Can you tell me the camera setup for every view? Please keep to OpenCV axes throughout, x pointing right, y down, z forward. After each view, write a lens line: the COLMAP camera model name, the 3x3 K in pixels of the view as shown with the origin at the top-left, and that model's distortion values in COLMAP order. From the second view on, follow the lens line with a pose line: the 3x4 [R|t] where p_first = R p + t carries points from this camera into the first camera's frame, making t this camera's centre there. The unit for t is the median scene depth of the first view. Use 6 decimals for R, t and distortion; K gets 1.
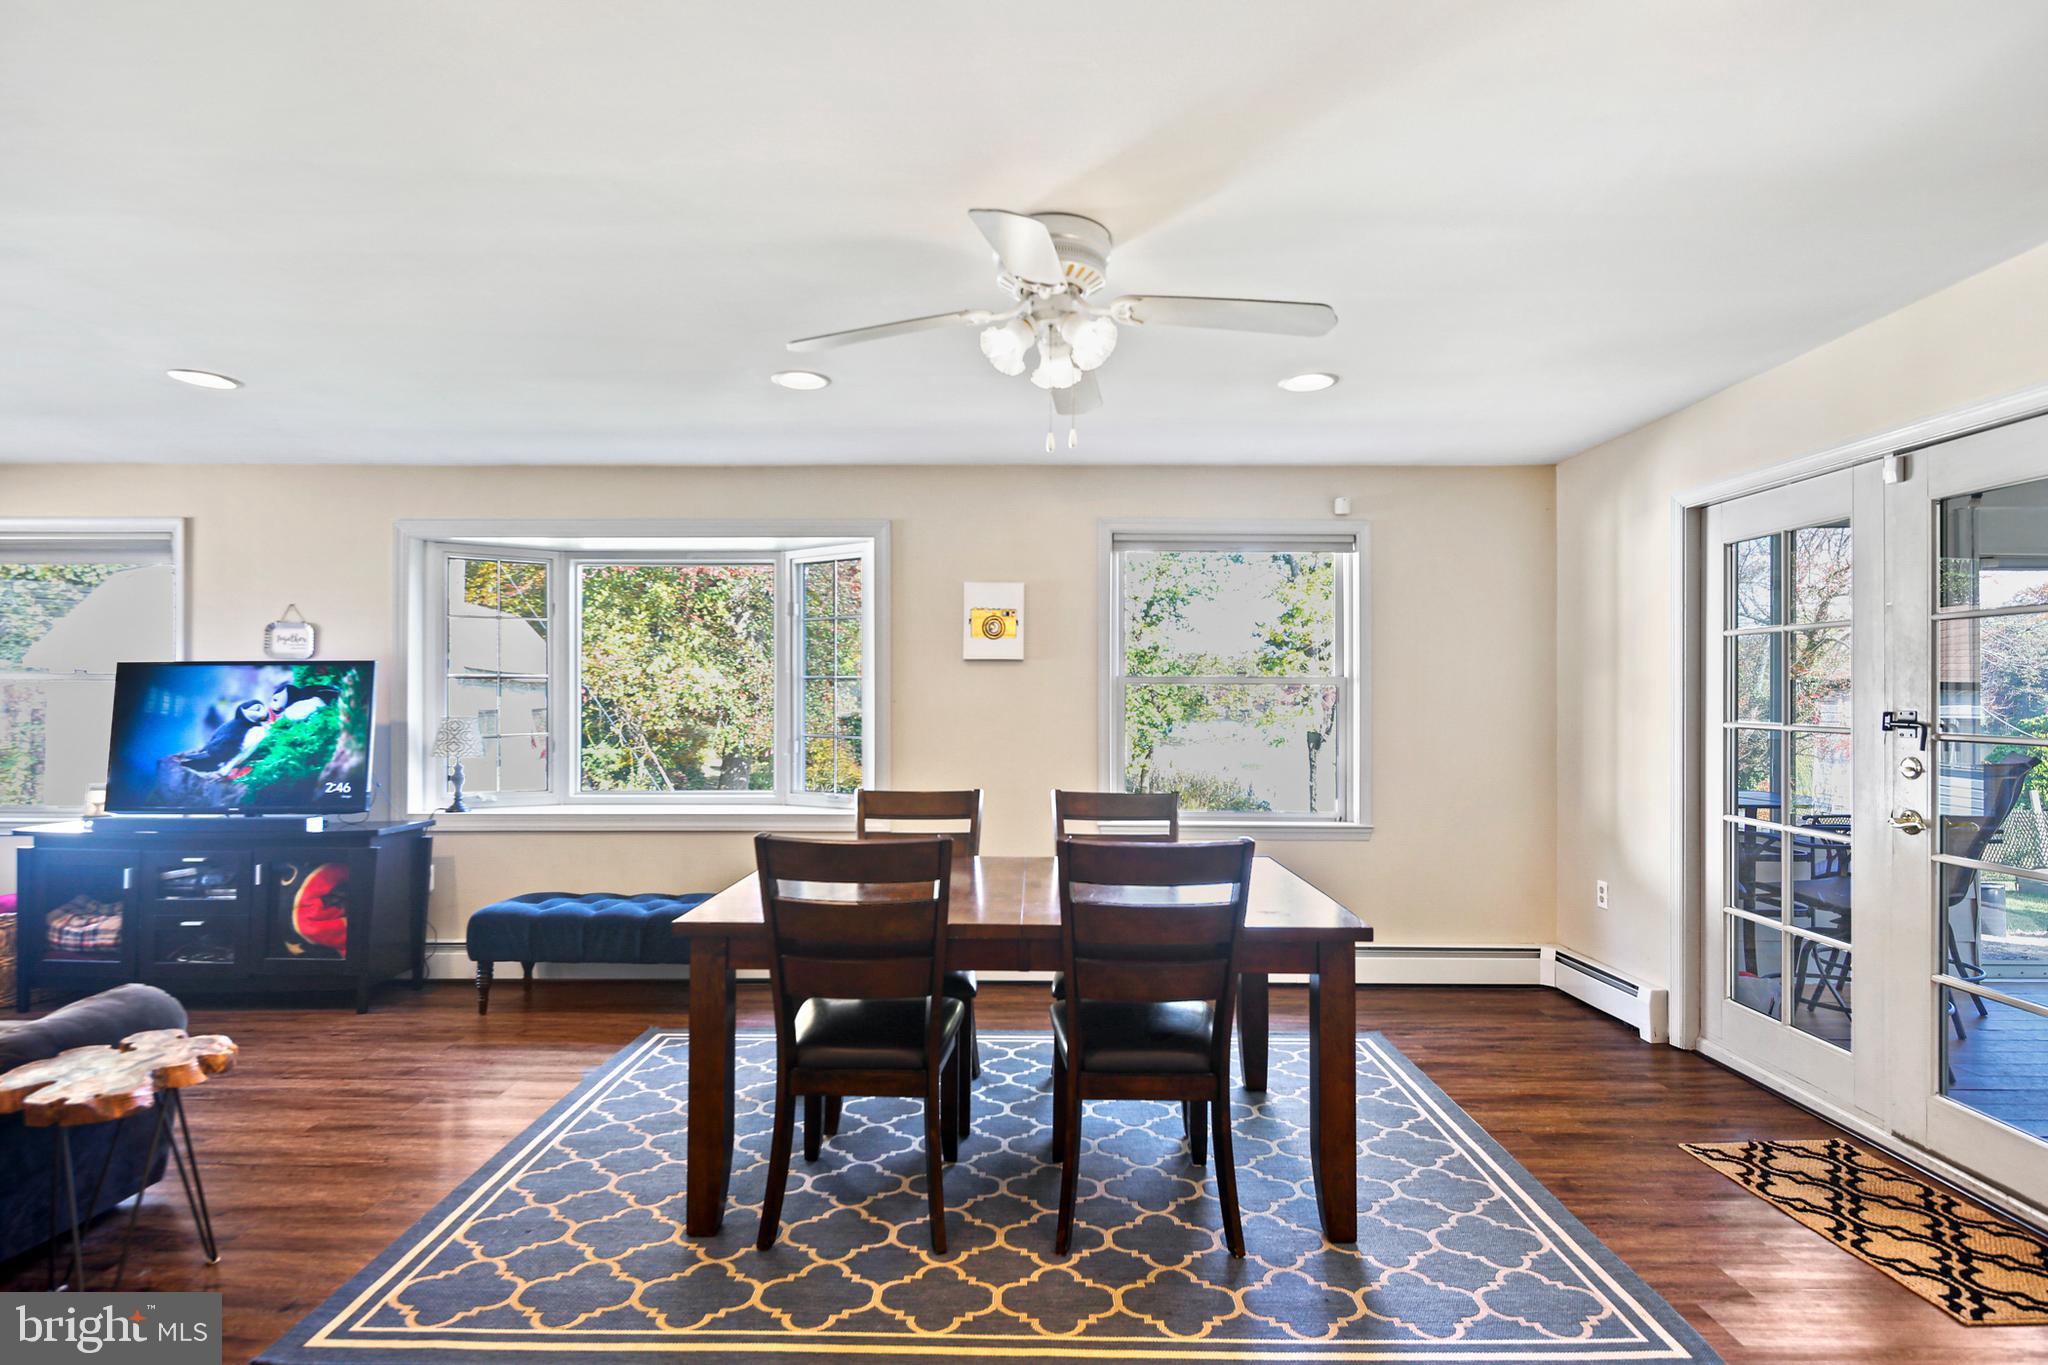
lens RADIAL K [[991.7, 0, 1022.8], [0, 991.7, 688.0], [0, 0, 1]] dist [0.008163, -0.004733]
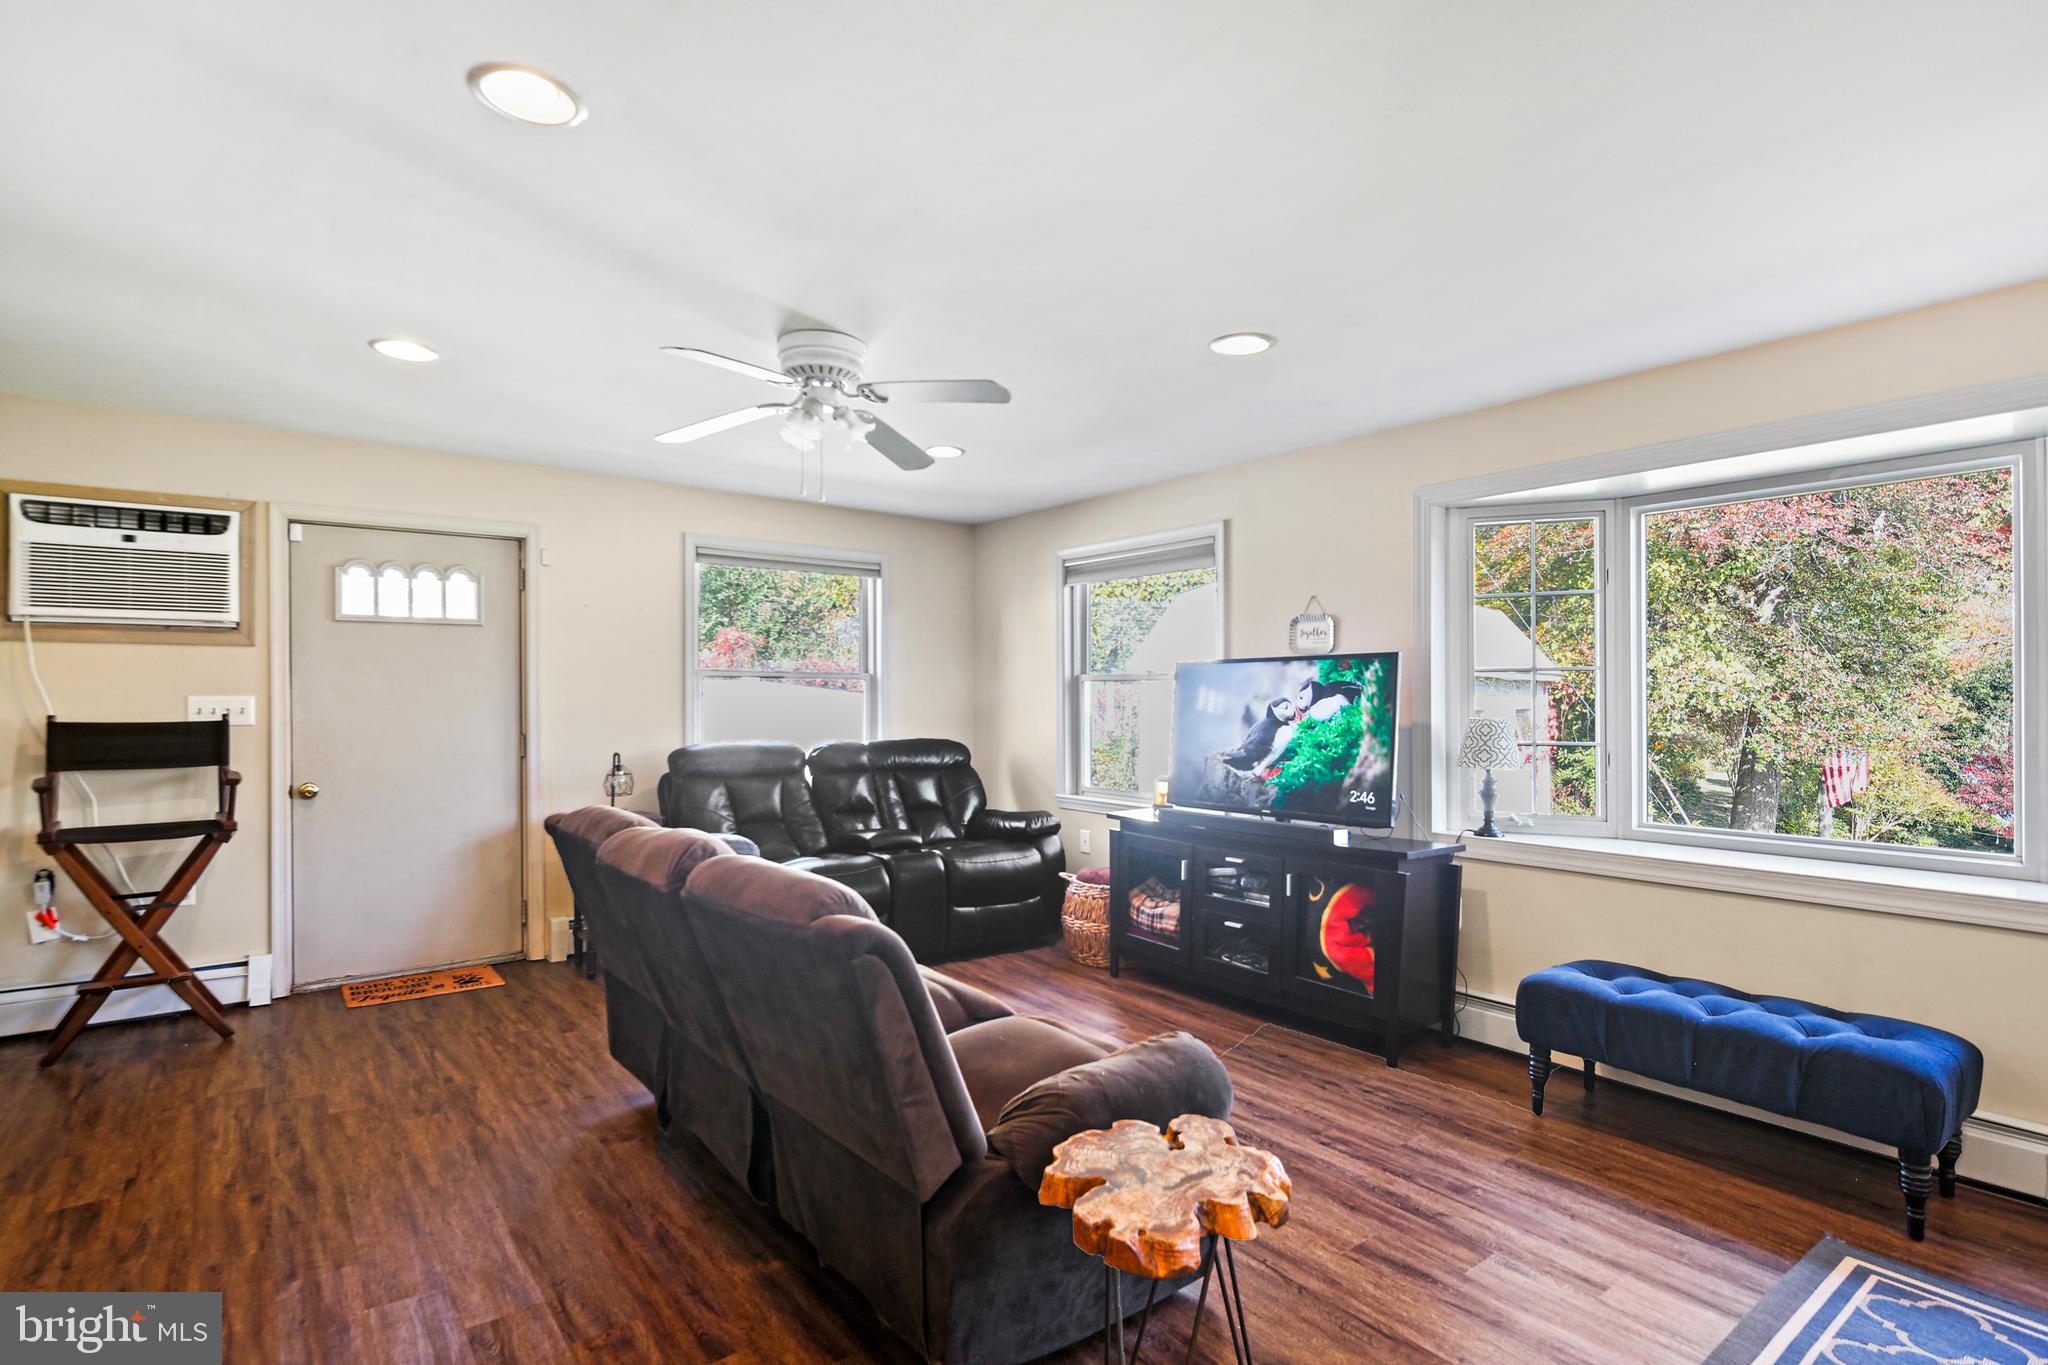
lens RADIAL K [[989.1, 0, 1025.8], [0, 989.1, 694.3], [0, 0, 1]] dist [0.001041, -0.001953]
pose [[0.624076, -0.003082, -0.781358, -0.189823], [0.007443, 0.999970, 0.002001, 0.005142], [0.781328, -0.007065, 0.624080, 0.221404]]
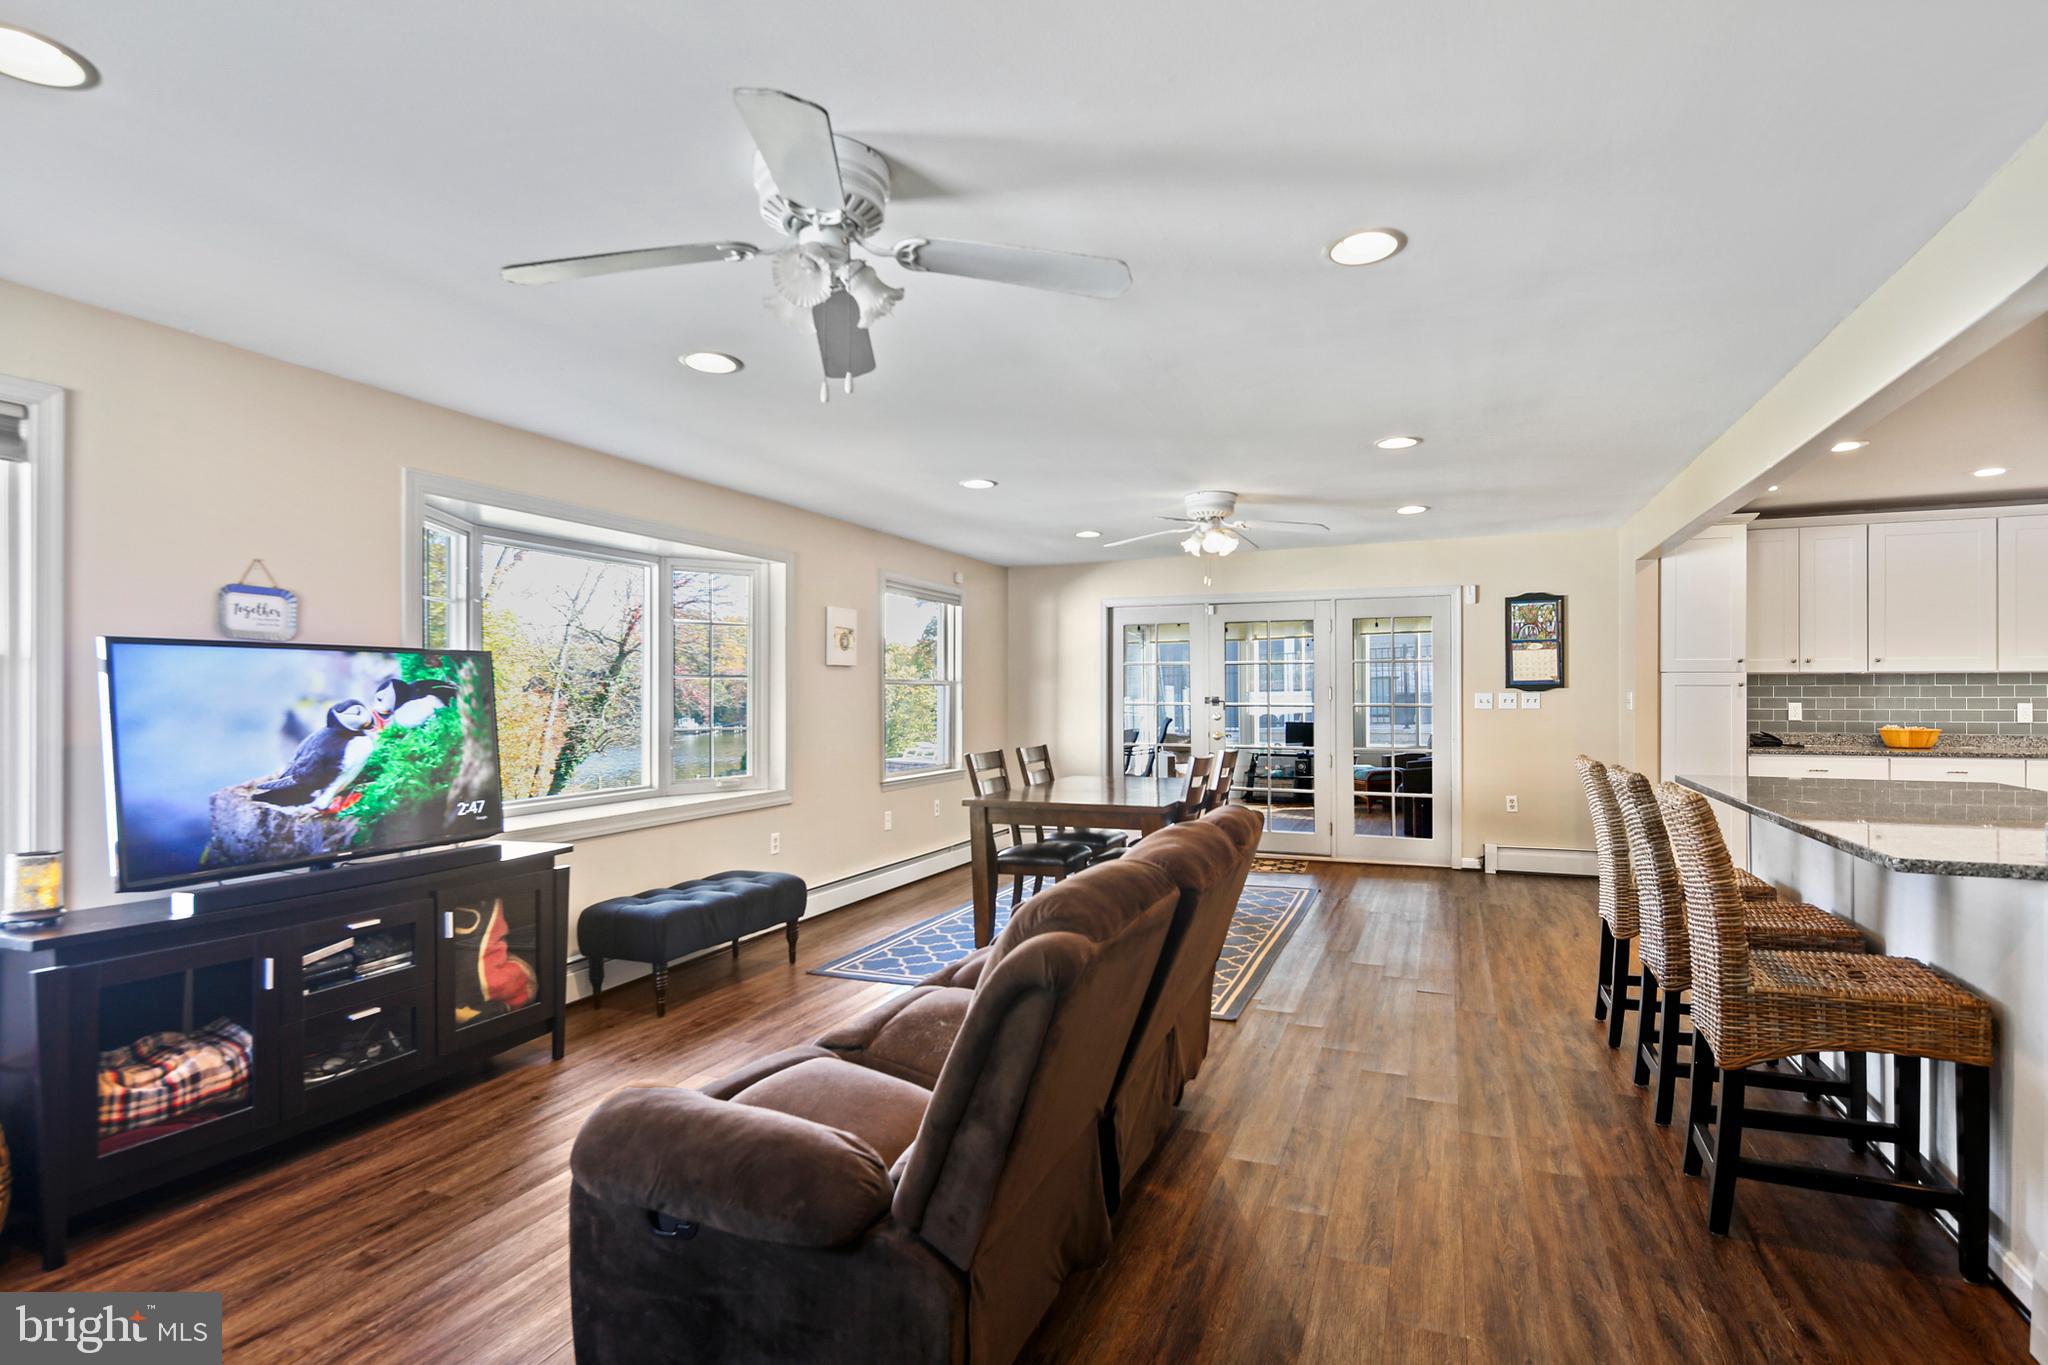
lens RADIAL K [[989.1, 0, 1025.8], [0, 989.1, 694.3], [0, 0, 1]] dist [0.001041, -0.001953]
pose [[0.379949, -0.003475, 0.925001, -1.256473], [-0.001258, 0.999990, 0.004273, 0.004469], [-0.925006, -0.002787, 0.379941, 0.282358]]
